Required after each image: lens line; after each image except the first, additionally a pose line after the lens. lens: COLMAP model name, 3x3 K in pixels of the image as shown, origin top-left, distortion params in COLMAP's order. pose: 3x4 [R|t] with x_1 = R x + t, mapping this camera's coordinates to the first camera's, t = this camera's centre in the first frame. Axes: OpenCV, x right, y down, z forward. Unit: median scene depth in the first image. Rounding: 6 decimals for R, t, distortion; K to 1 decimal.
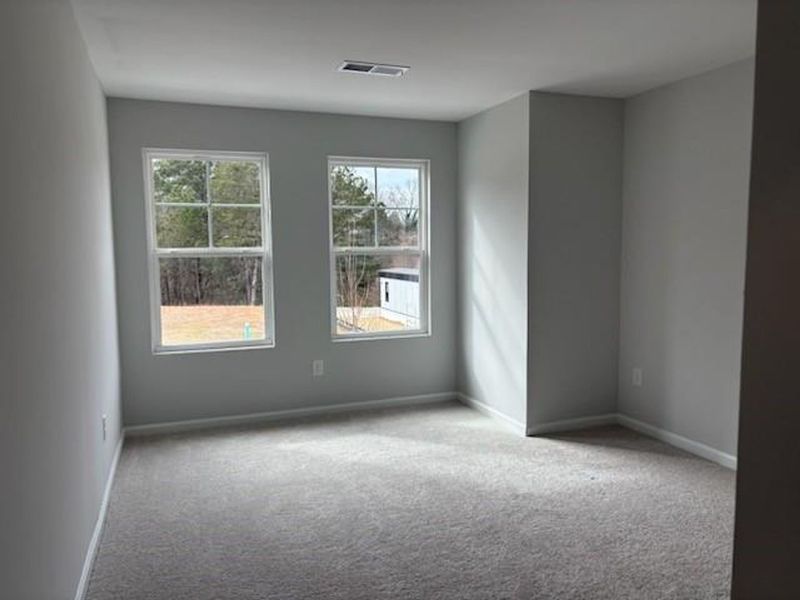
lens RADIAL K [[613.9, 0, 400.0], [0, 613.9, 300.0], [0, 0, 1]] dist [0.034226, -0.000858]
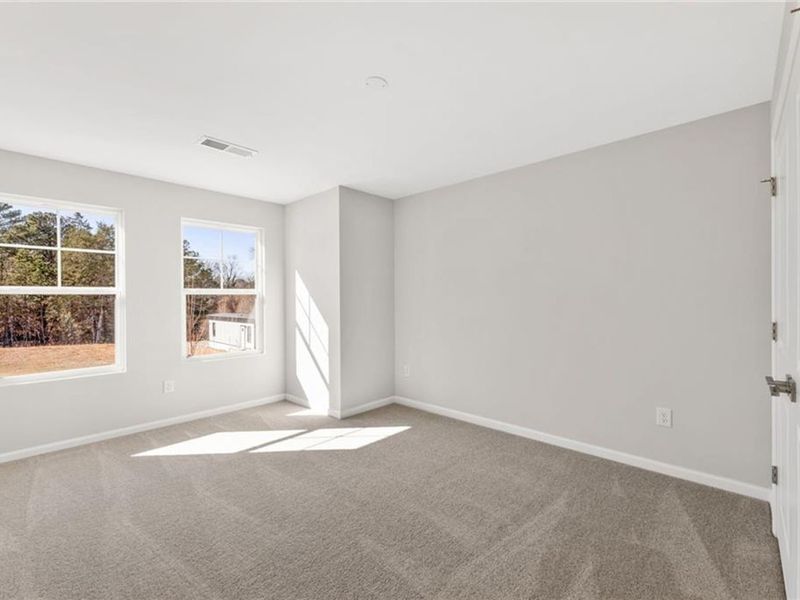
lens RADIAL K [[371.1, 0, 403.2], [0, 371.1, 298.7], [0, 0, 1]] dist [0.000834, -0.000042]
pose [[0.898989, 0.001384, 0.437969, -0.038467], [0.037487, 0.996082, -0.080094, 0.012864], [-0.436364, 0.088421, 0.895415, 0.118754]]
